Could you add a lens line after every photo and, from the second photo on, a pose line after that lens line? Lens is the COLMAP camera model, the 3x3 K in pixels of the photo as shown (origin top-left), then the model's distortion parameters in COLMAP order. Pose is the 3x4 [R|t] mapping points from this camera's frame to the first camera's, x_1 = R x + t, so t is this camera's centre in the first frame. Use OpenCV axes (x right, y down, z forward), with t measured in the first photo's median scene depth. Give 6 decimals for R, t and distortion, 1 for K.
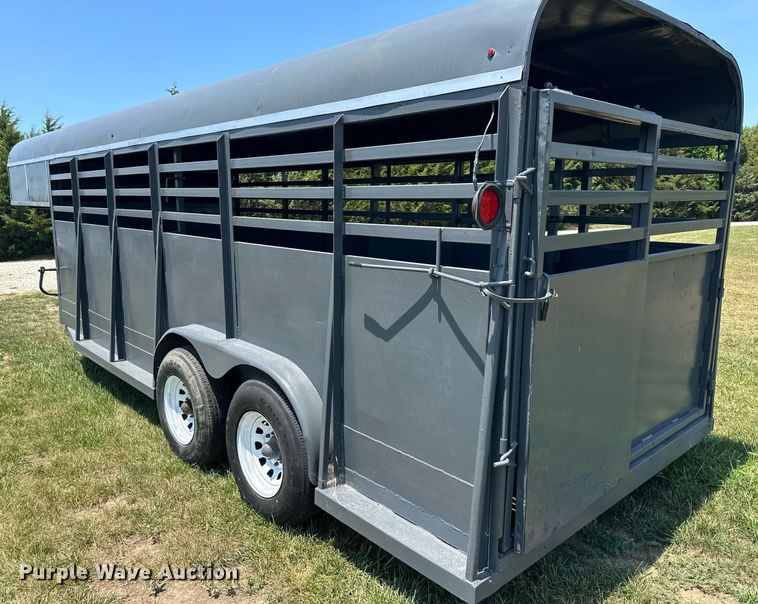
lens RADIAL K [[568.7, 0, 354.2], [0, 568.7, 302.7], [0, 0, 1]] dist [0.098116, -0.150003]
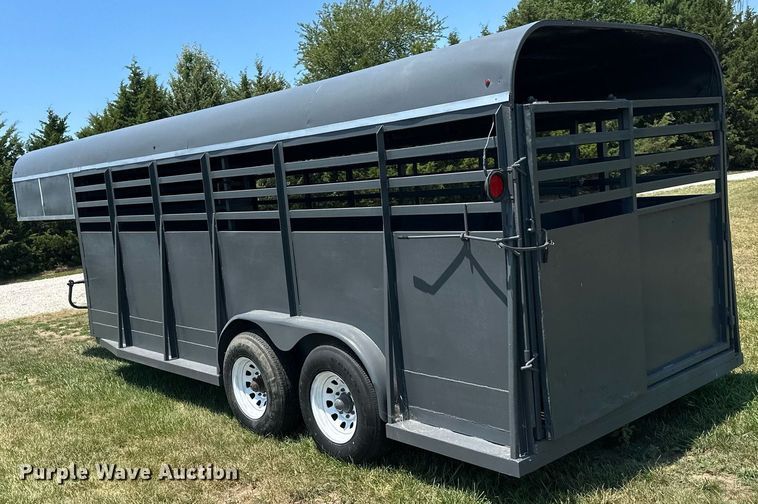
lens RADIAL K [[747.7, 0, 339.6], [0, 747.7, 262.3], [0, 0, 1]] dist [0.170071, -0.299011]
pose [[0.994908, -0.093187, -0.038398, -0.062101], [0.090563, 0.993754, -0.065199, 0.065920], [0.044234, 0.061390, 0.997133, -0.535489]]
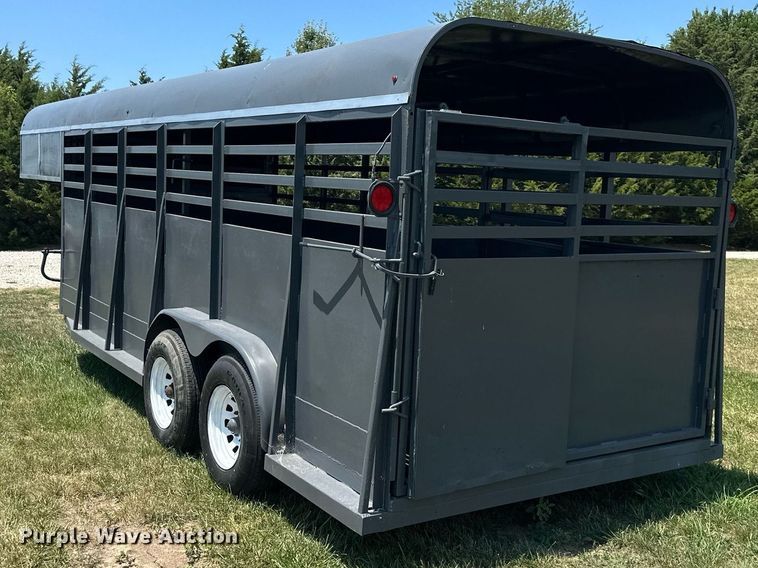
lens RADIAL K [[838.9, 0, 390.4], [0, 838.9, 275.6], [0, 0, 1]] dist [0.210414, -0.460169]
pose [[0.991319, 0.058893, -0.117552, 0.281508], [-0.067776, 0.995023, -0.073053, 0.079523], [0.112664, 0.080386, 0.990376, -0.482548]]
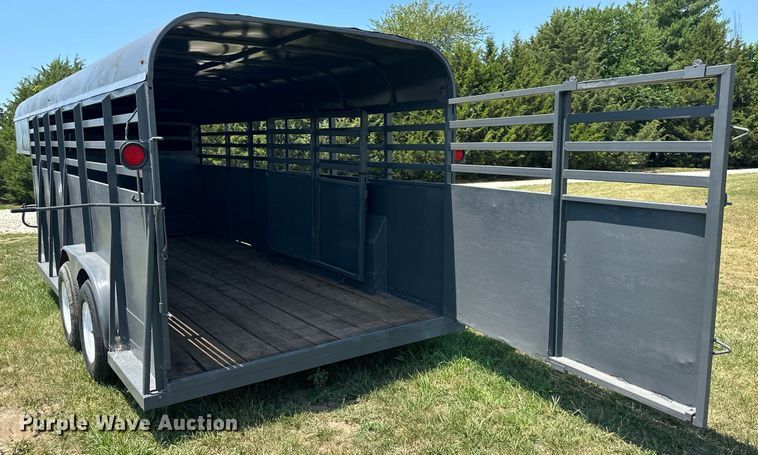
lens RADIAL K [[583.2, 0, 383.6], [0, 583.2, 235.4], [0, 0, 1]] dist [0.119598, -0.176926]
pose [[0.995886, 0.007972, -0.090261, 0.640805], [-0.010264, 0.999636, -0.024956, 0.054769], [0.090029, 0.025780, 0.995605, -0.356687]]
